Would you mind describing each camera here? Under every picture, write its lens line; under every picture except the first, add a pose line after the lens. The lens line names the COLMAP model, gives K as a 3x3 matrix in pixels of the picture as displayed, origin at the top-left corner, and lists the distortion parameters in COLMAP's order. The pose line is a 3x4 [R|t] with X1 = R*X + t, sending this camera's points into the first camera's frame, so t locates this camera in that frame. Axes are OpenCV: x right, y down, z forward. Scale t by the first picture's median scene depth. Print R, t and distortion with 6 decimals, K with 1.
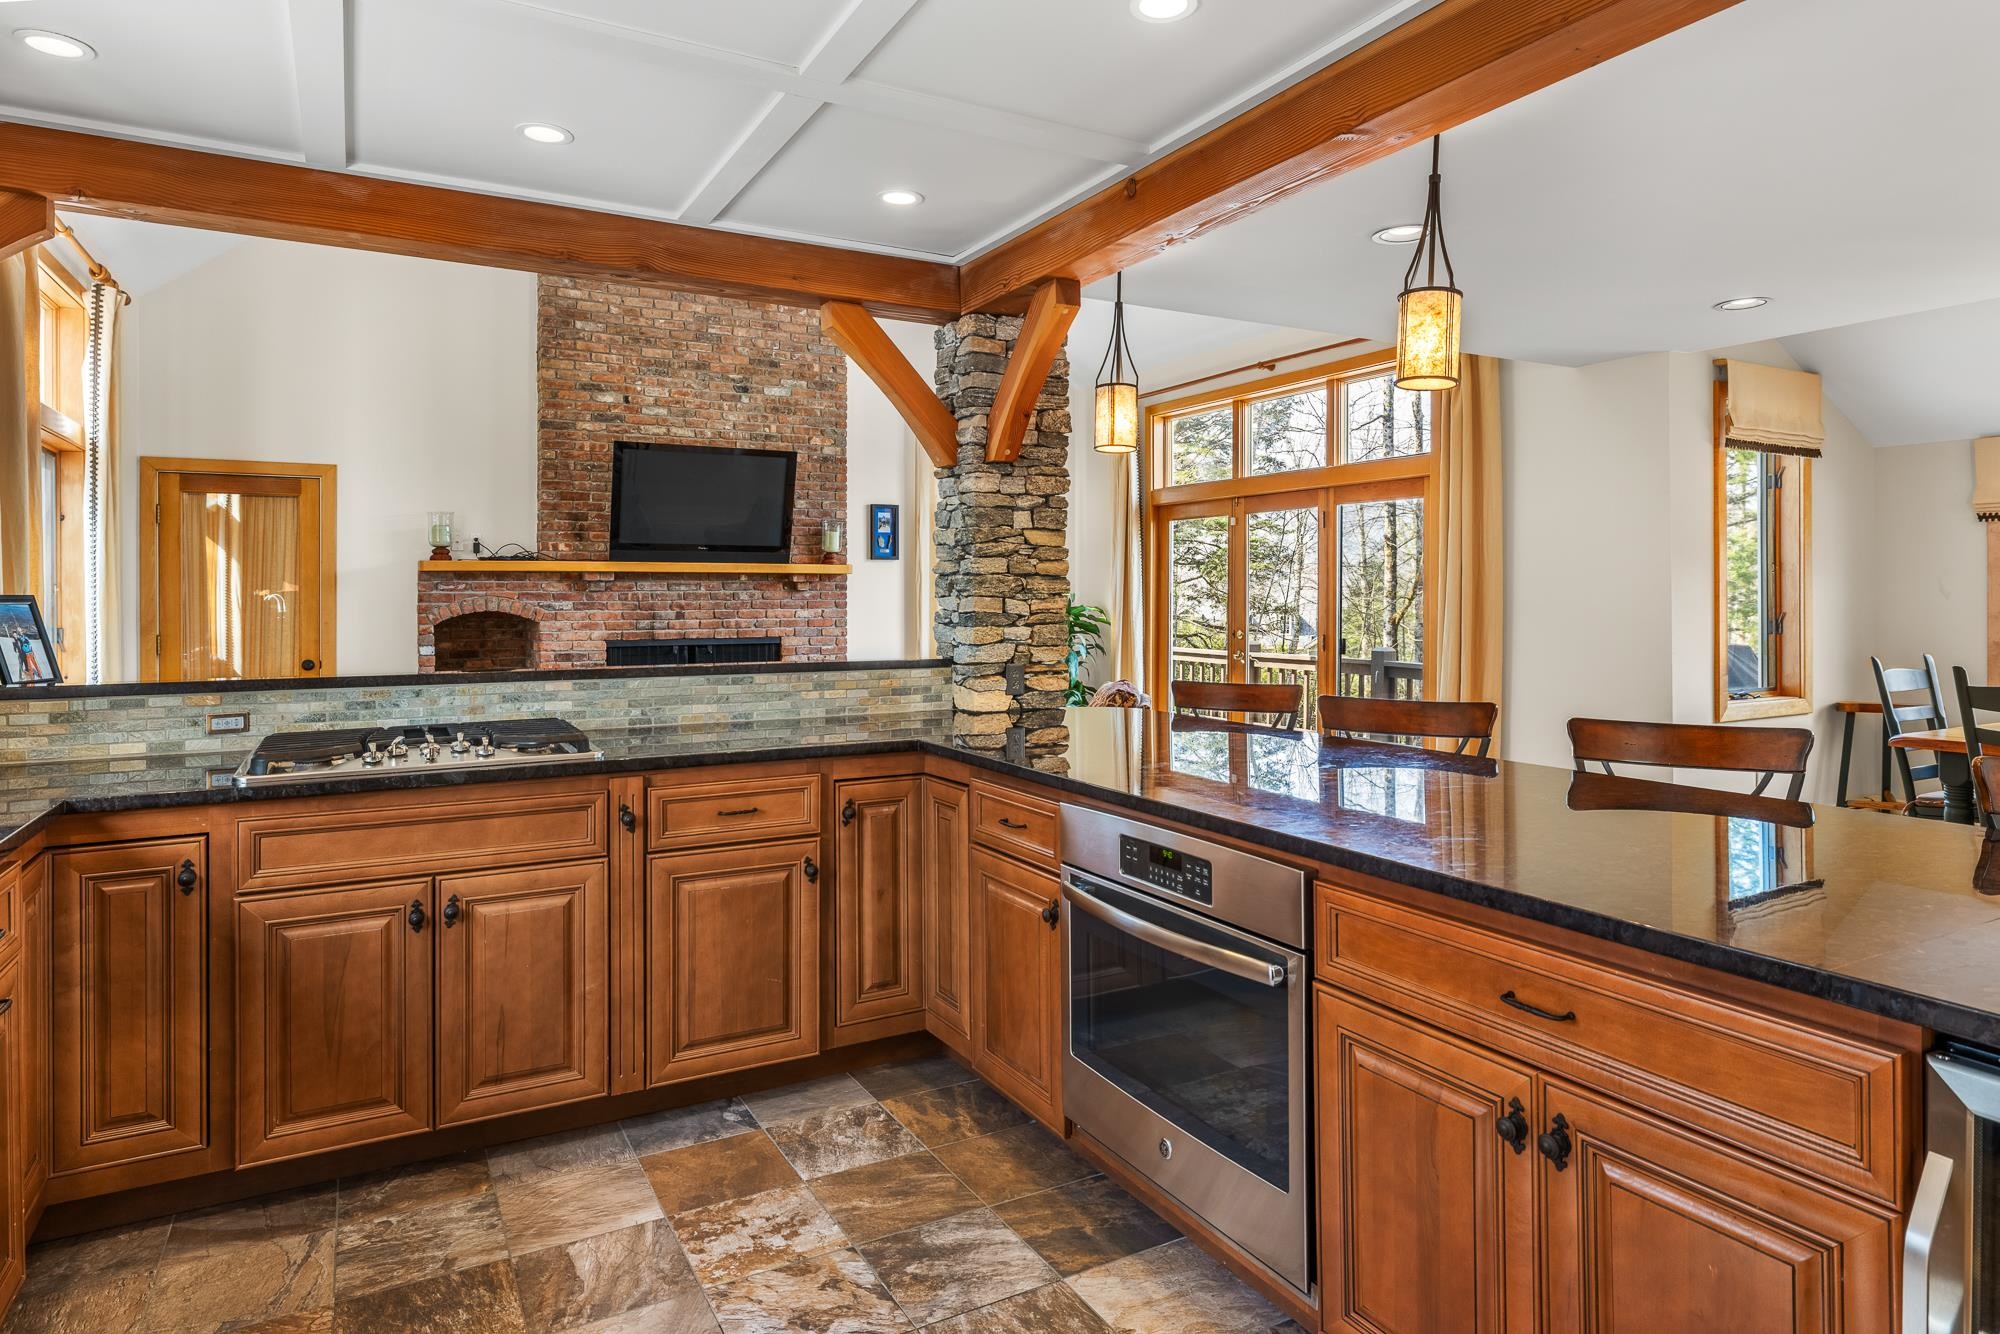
lens RADIAL K [[1161.4, 0, 1007.7], [0, 1161.4, 594.1], [0, 0, 1]] dist [0.003778, -0.003530]
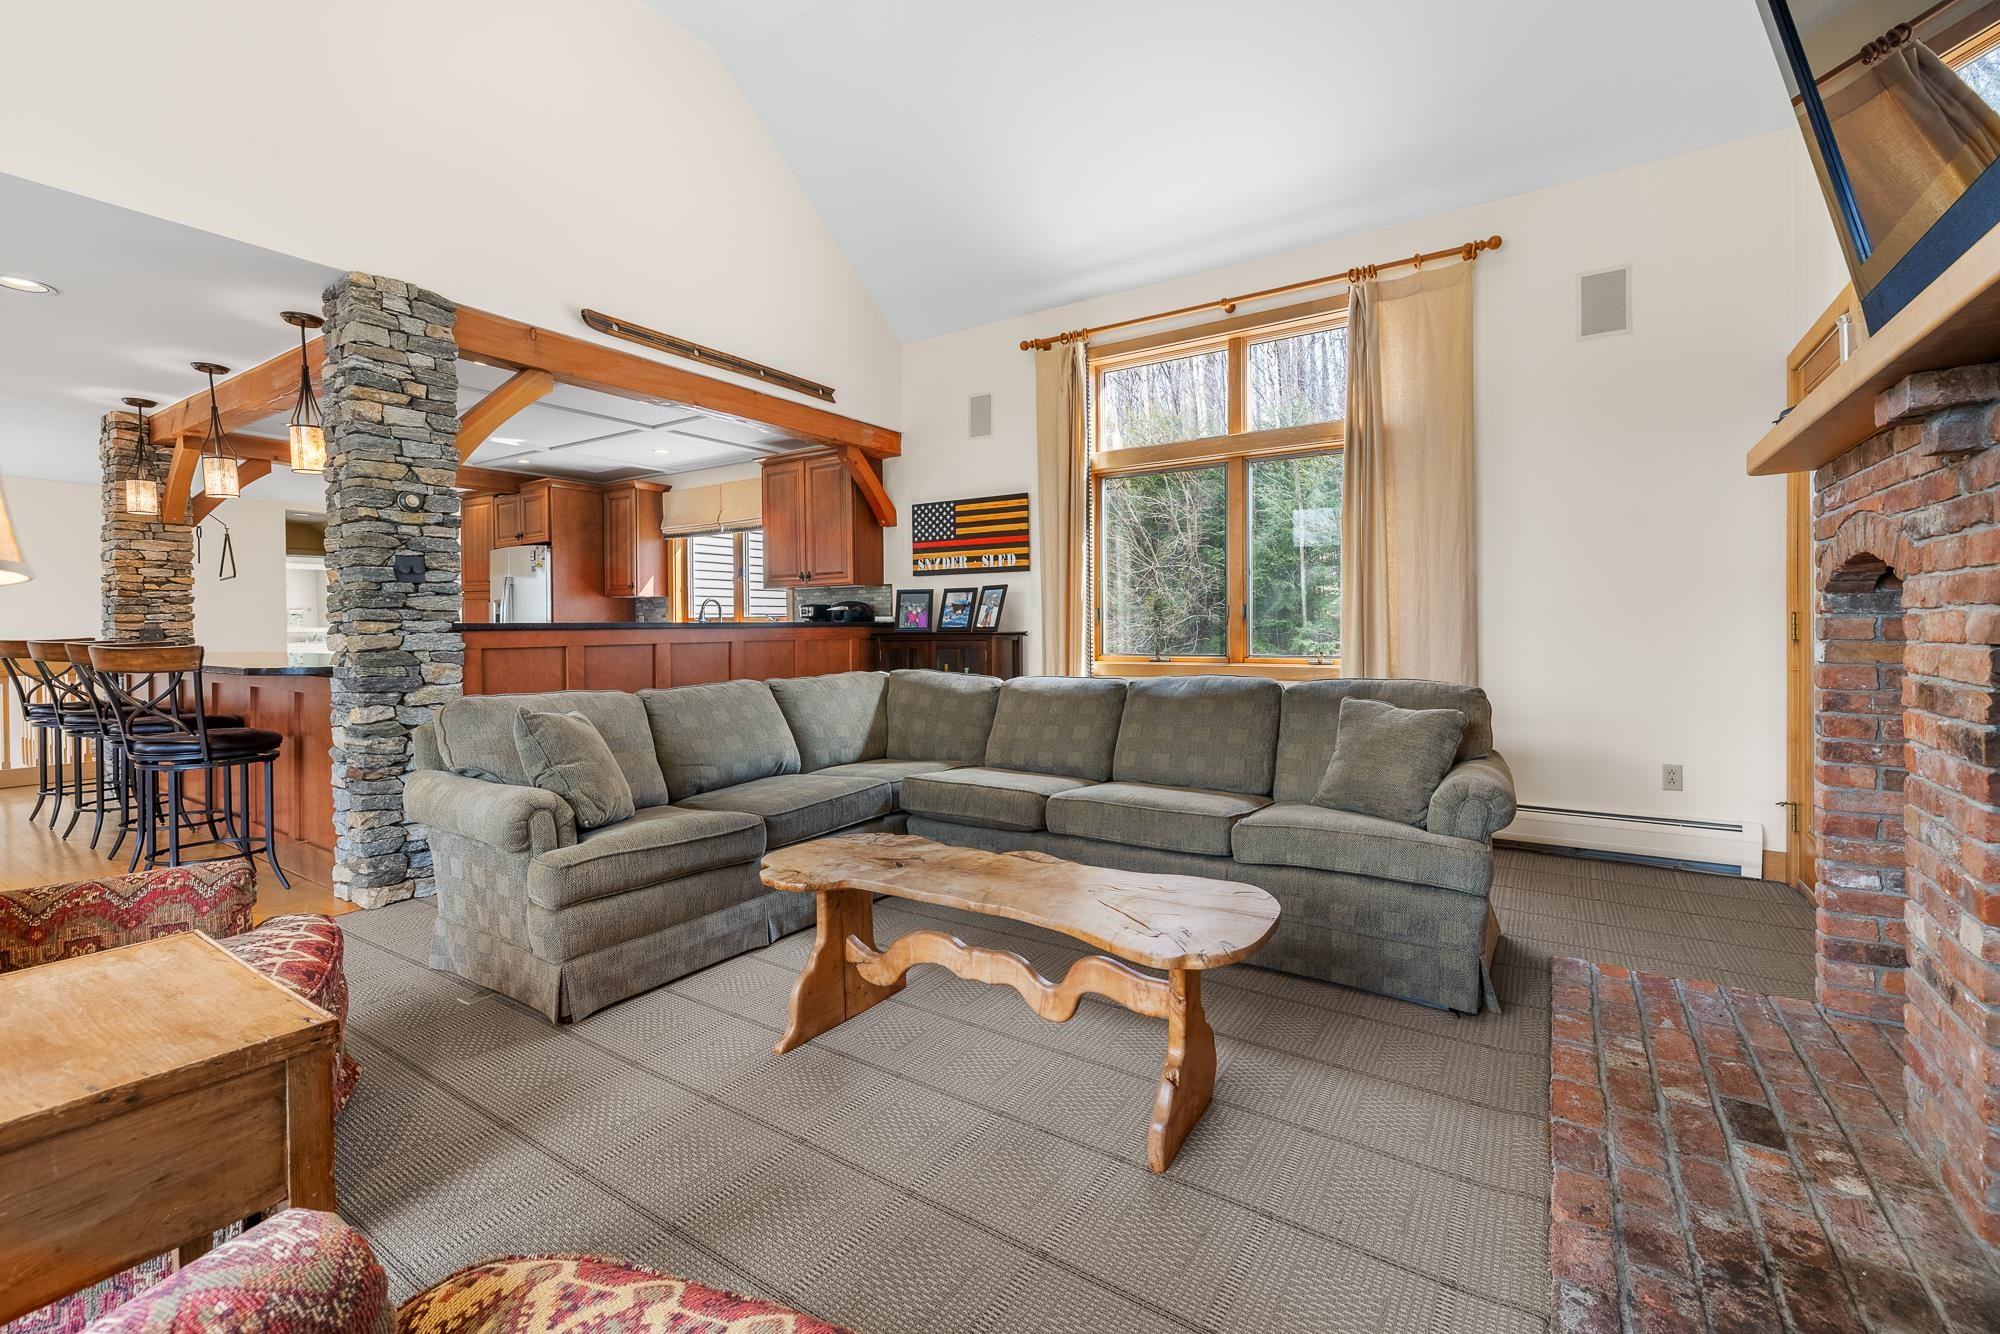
lens RADIAL K [[848.7, 0, 992.7], [0, 848.7, 632.9], [0, 0, 1]] dist [-0.000873, 0.000506]
pose [[-0.884453, 0.012845, -0.466453, -0.151047], [0.010508, 0.999916, 0.007612, 0.072575], [0.466512, 0.001831, -0.884513, 2.275726]]
